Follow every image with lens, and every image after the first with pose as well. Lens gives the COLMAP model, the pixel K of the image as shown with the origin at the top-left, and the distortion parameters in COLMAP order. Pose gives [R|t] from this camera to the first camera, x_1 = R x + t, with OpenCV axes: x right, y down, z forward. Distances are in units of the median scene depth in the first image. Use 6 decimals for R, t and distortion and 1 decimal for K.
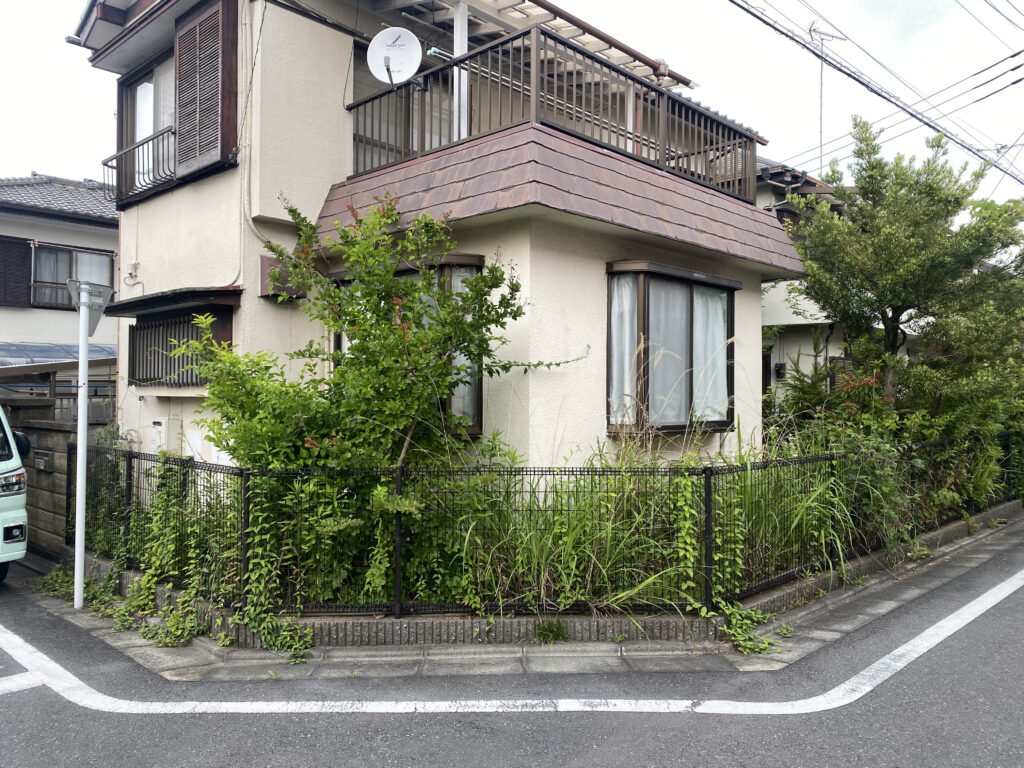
lens RADIAL K [[780.9, 0, 512.0], [0, 780.9, 384.0], [0, 0, 1]] dist [0.002837, 0.002243]
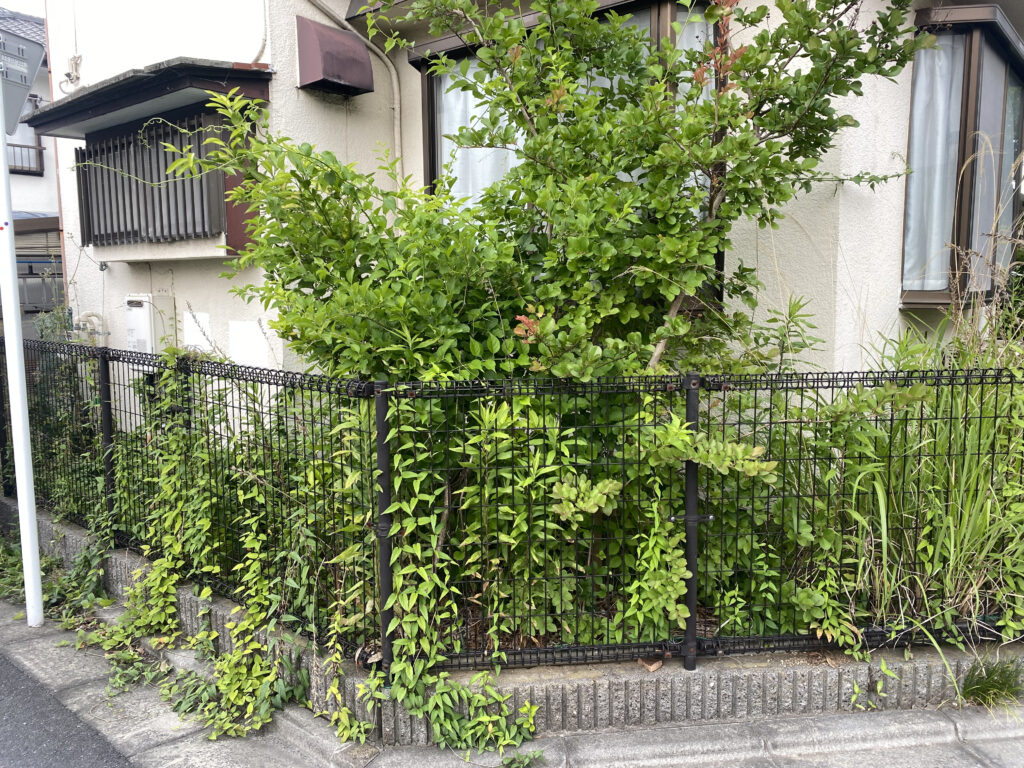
lens RADIAL K [[791.2, 0, 522.2], [0, 791.2, 373.6], [0, 0, 1]] dist [0.013700, -0.003099]
pose [[0.997984, -0.021211, 0.059821, -0.281694], [0.013186, 0.991230, 0.131488, 0.041335], [-0.062086, -0.130435, 0.989511, 0.520953]]
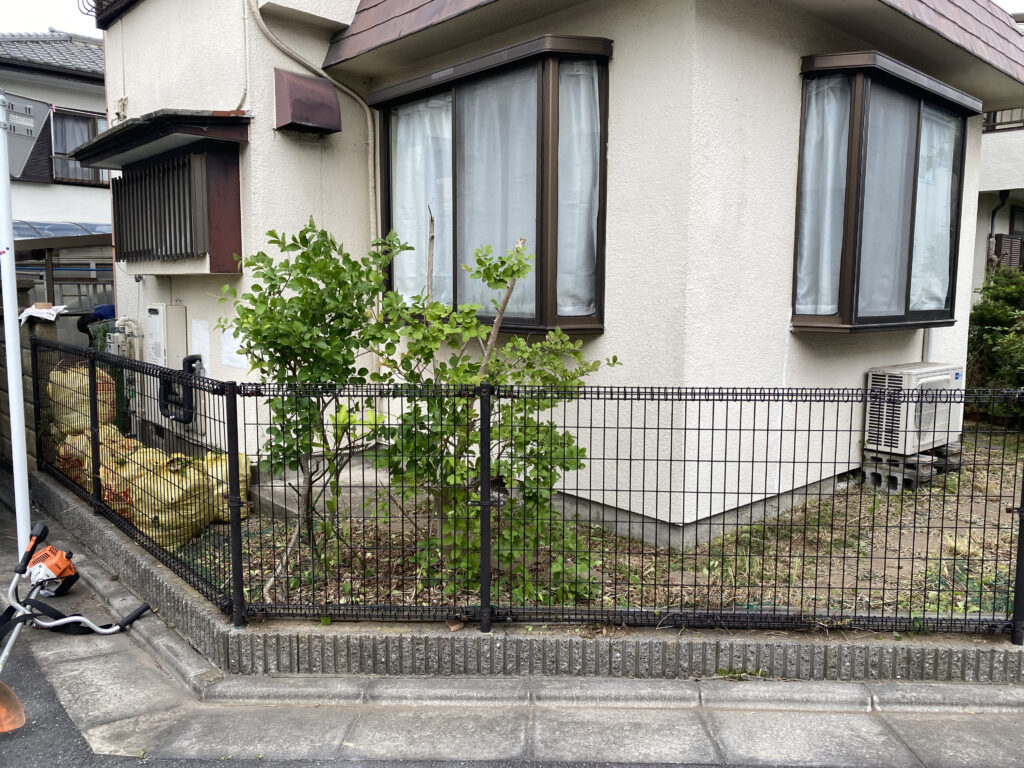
lens RADIAL K [[791.2, 0, 522.2], [0, 791.2, 373.6], [0, 0, 1]] dist [0.013700, -0.003099]
pose [[0.997745, 0.008507, -0.066571, -0.078998], [-0.000449, 0.992758, 0.120129, 0.028923], [0.067111, -0.119829, 0.990524, 0.417960]]
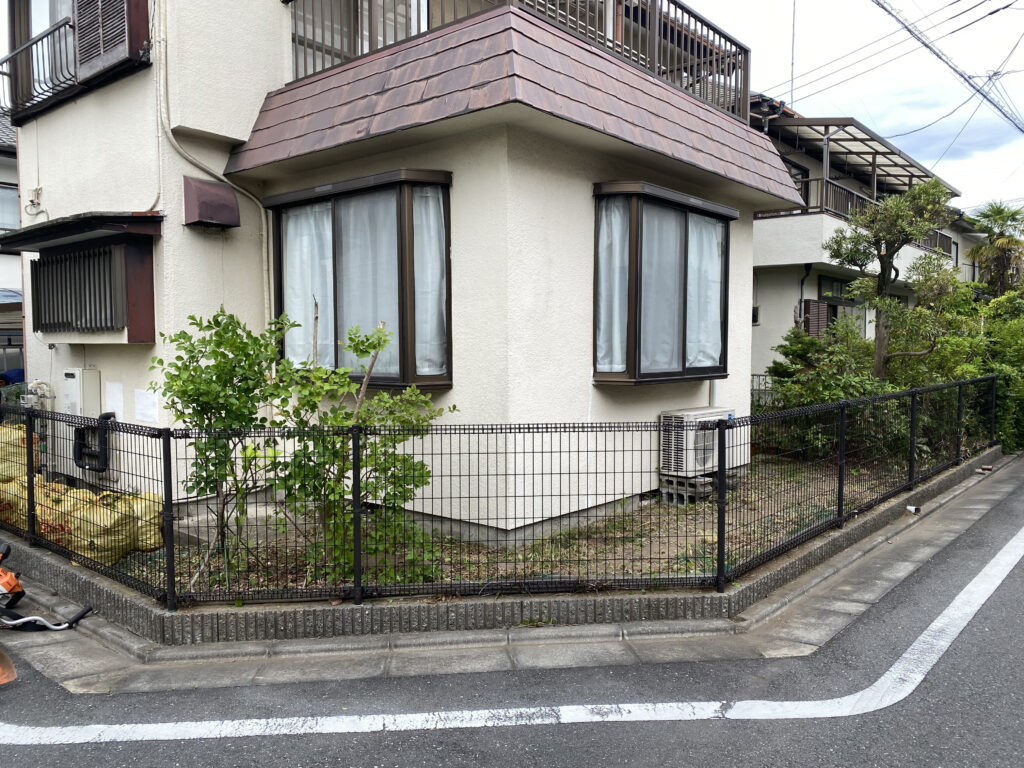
lens RADIAL K [[785.2, 0, 516.6], [0, 785.2, 392.5], [0, 0, 1]] dist [0.006932, -0.000145]
pose [[0.997992, -0.011073, 0.062360, -0.026482], [0.006329, 0.997106, 0.075757, 0.010716], [-0.063019, -0.075210, 0.995174, 0.165532]]
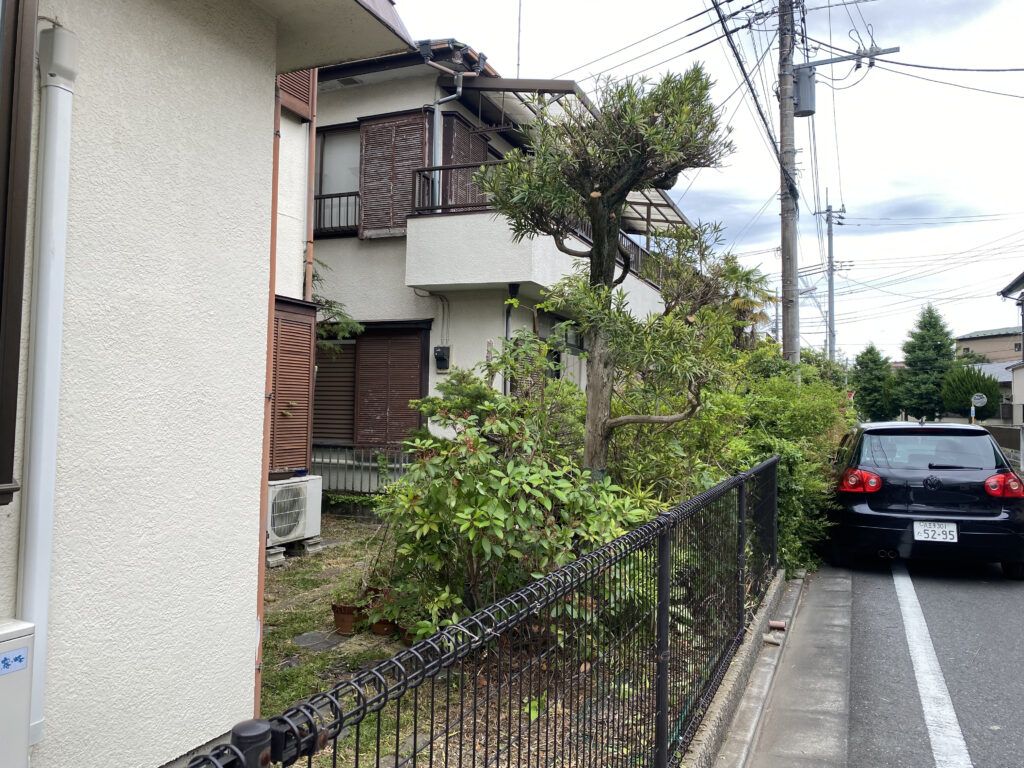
lens RADIAL K [[791.2, 0, 522.2], [0, 791.2, 373.6], [0, 0, 1]] dist [0.013700, -0.003099]
pose [[0.933103, 0.032571, 0.358132, 0.562290], [-0.024203, 0.999320, -0.027826, 0.043662], [-0.358794, 0.017296, 0.933256, 1.189589]]
